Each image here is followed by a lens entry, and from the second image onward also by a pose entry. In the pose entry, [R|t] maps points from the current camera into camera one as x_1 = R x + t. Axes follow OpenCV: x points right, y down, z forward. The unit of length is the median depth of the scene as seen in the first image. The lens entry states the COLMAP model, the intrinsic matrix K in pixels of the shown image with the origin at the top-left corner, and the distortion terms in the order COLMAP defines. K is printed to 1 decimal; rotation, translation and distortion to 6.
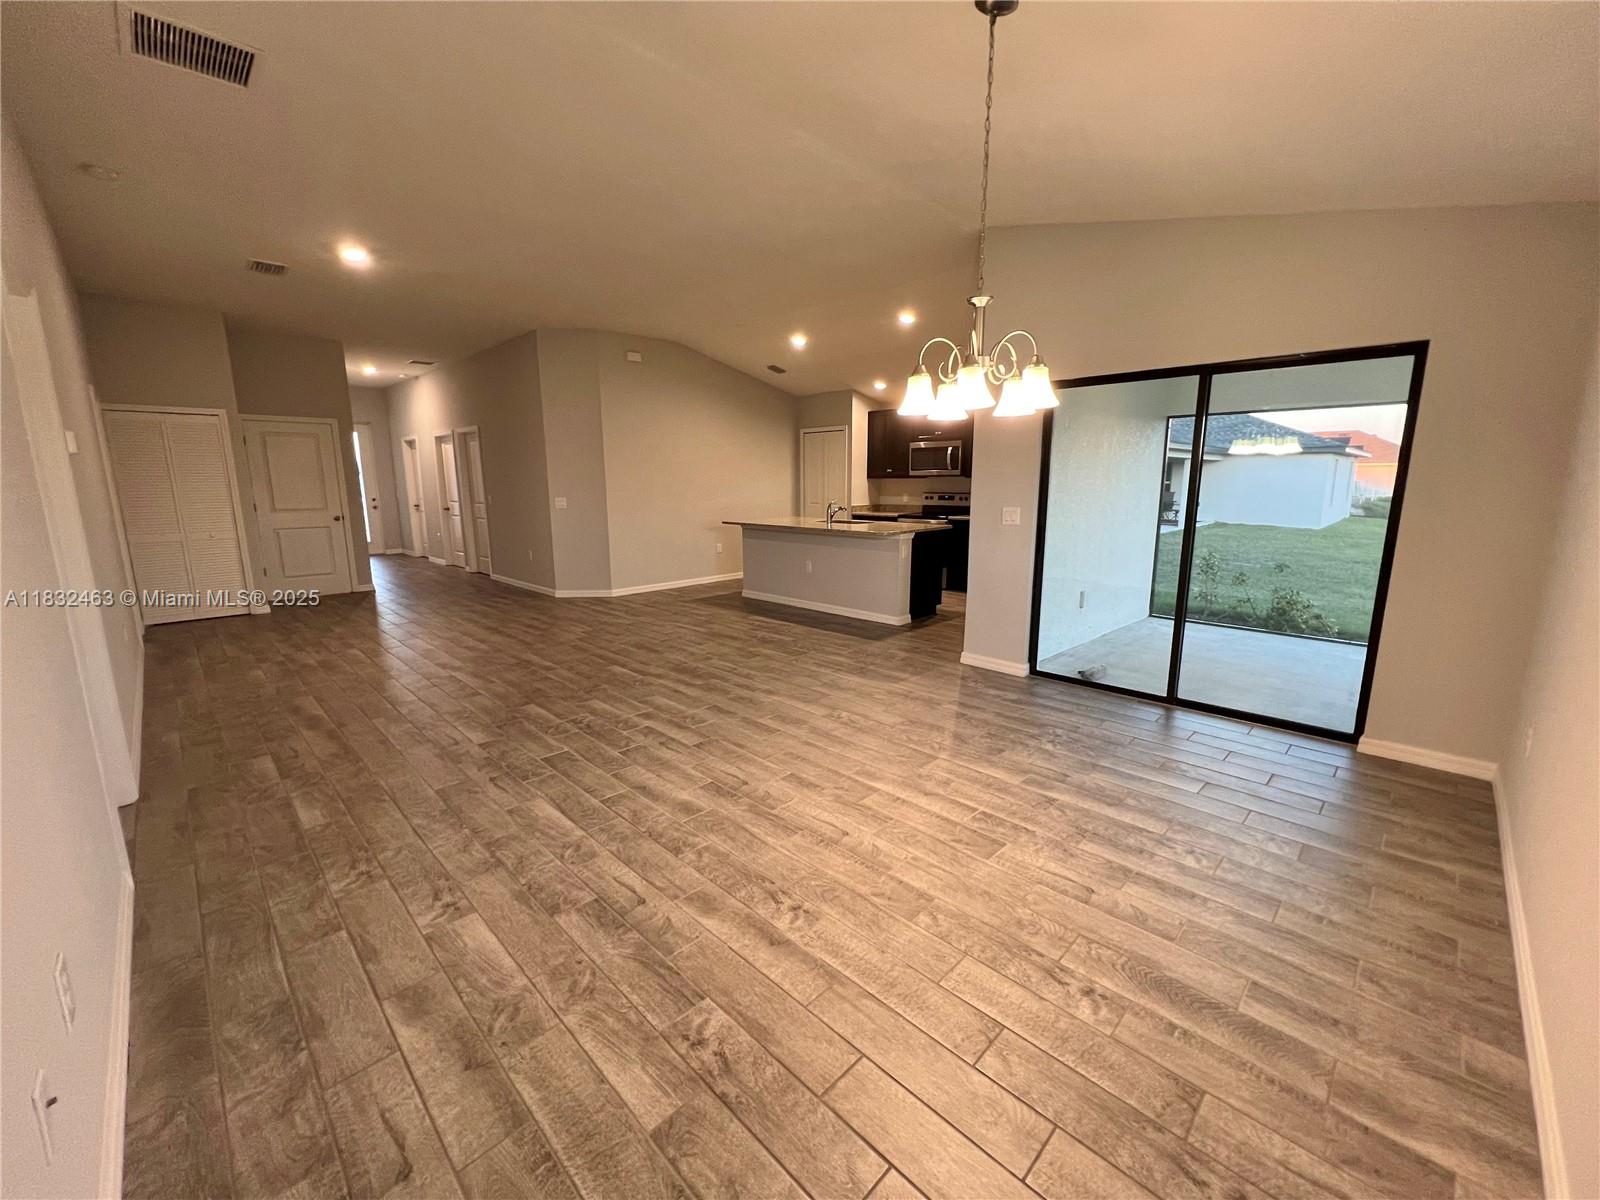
lens RADIAL K [[642.0, 0, 799.3], [0, 642.0, 596.3], [0, 0, 1]] dist [-0.001379, 0.000976]
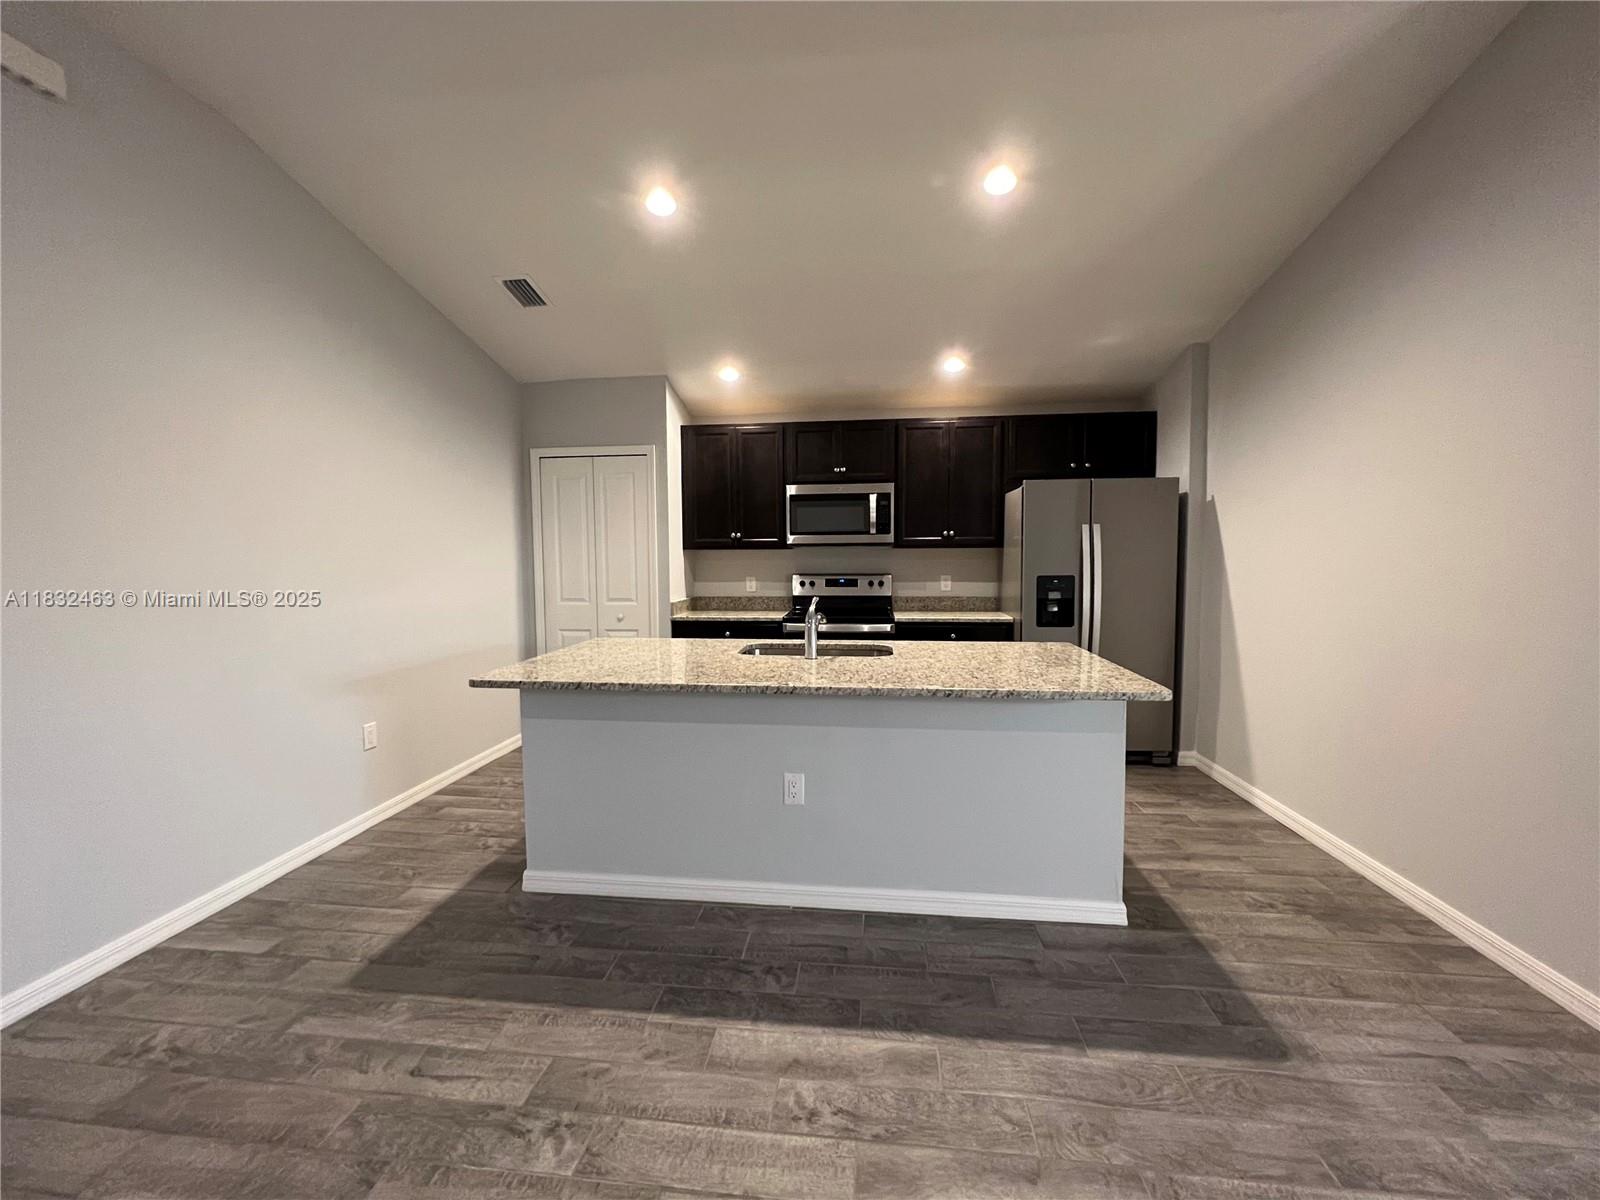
lens RADIAL K [[646.8, 0, 799.8], [0, 646.8, 597.0], [0, 0, 1]] dist [-0.000103, -0.000058]
pose [[0.783651, -0.039423, 0.619950, -0.378116], [0.114050, 0.990151, -0.081201, -0.228960], [-0.610643, 0.134338, 0.780429, 1.335839]]
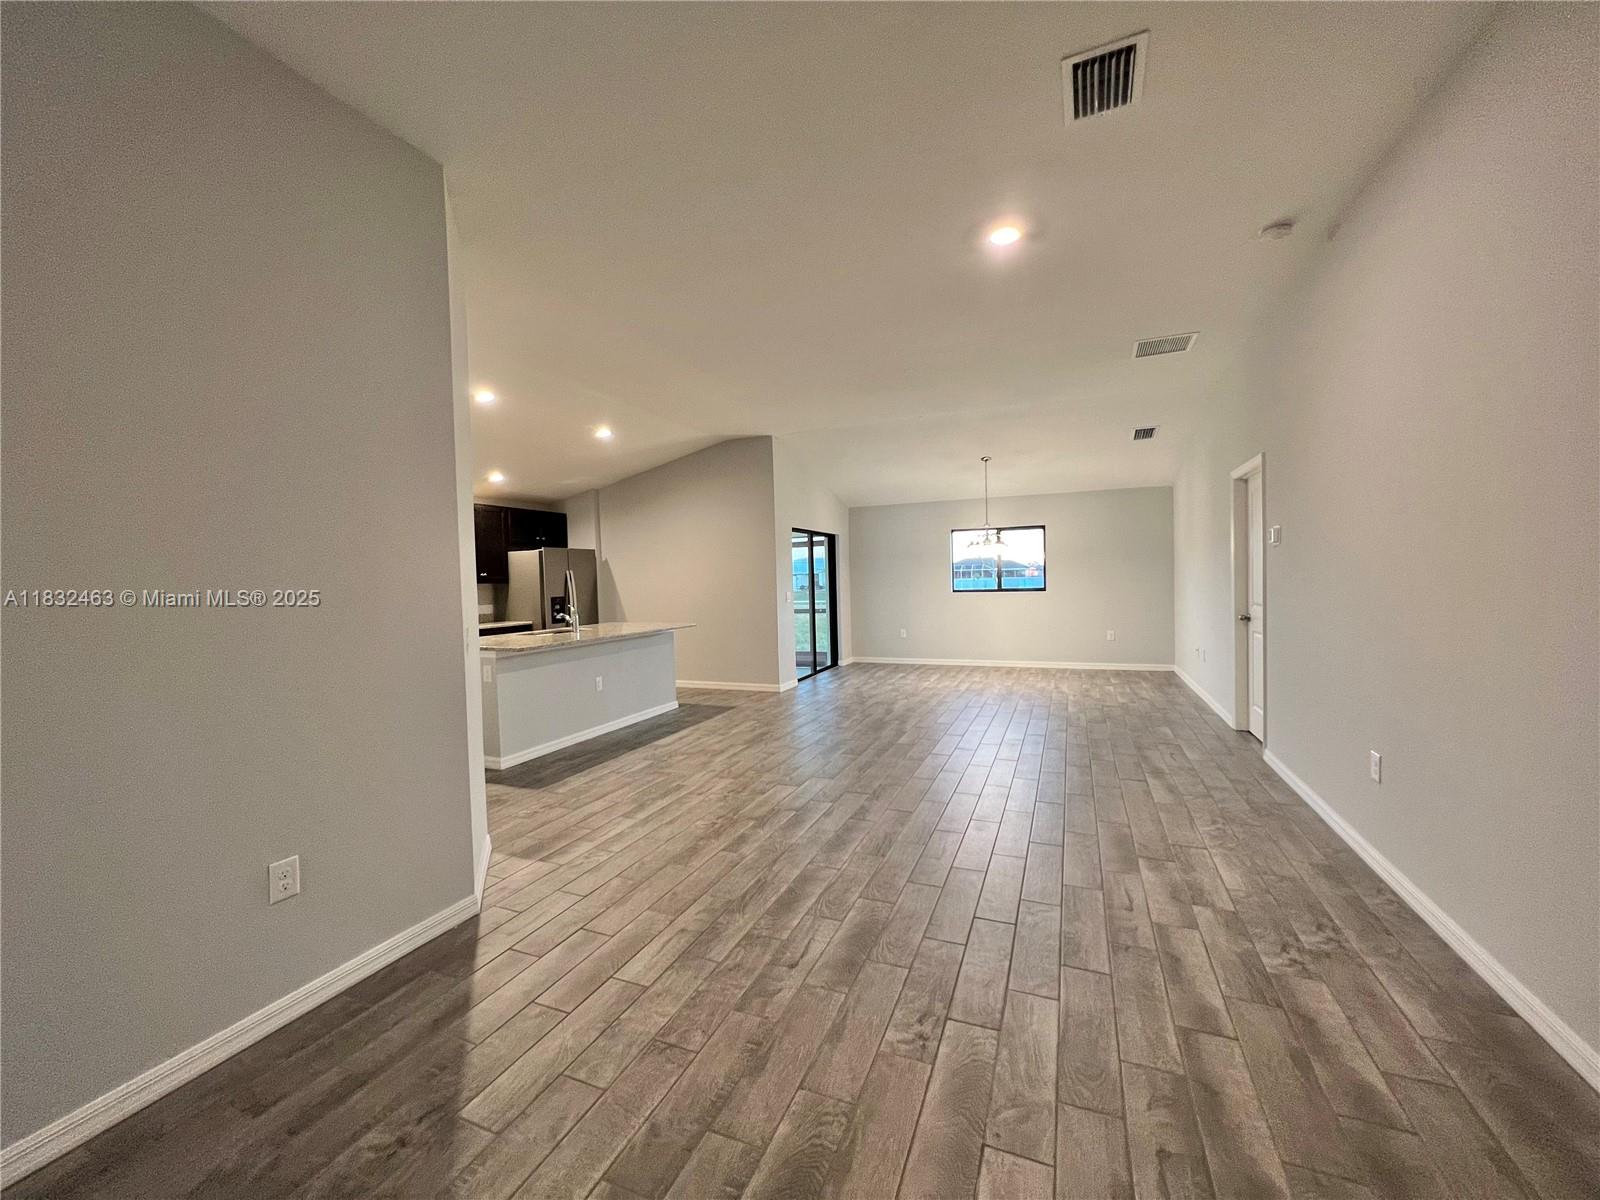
lens RADIAL K [[646.8, 0, 799.8], [0, 646.8, 597.0], [0, 0, 1]] dist [-0.000103, -0.000058]
pose [[-0.380755, -0.012235, 0.924595, -1.613819], [0.195036, 0.976354, 0.093237, -0.345601], [-0.903873, 0.215830, -0.369366, 1.979976]]
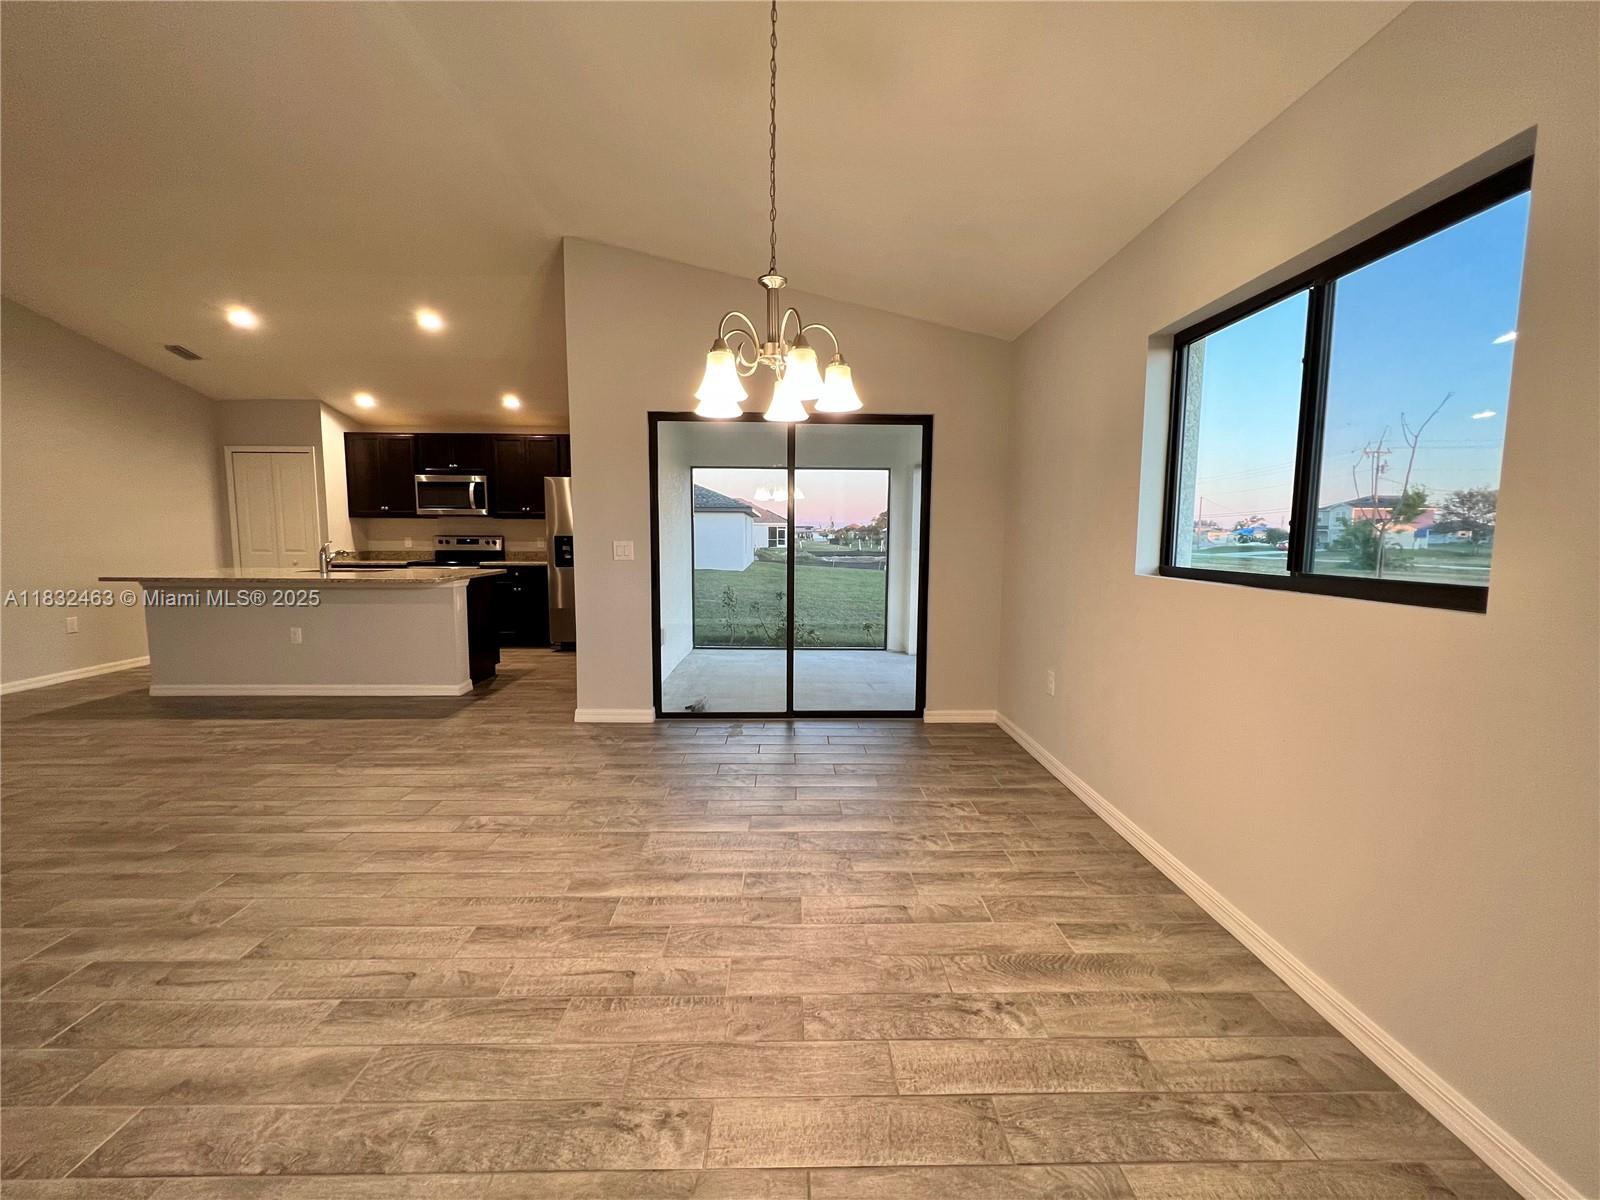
lens RADIAL K [[642.0, 0, 799.3], [0, 642.0, 596.3], [0, 0, 1]] dist [-0.001379, 0.000976]
pose [[0.693570, -0.061263, 0.717779, -0.196345], [0.120658, 0.992181, -0.031904, -0.000133], [-0.710213, 0.108733, 0.695540, 0.227444]]
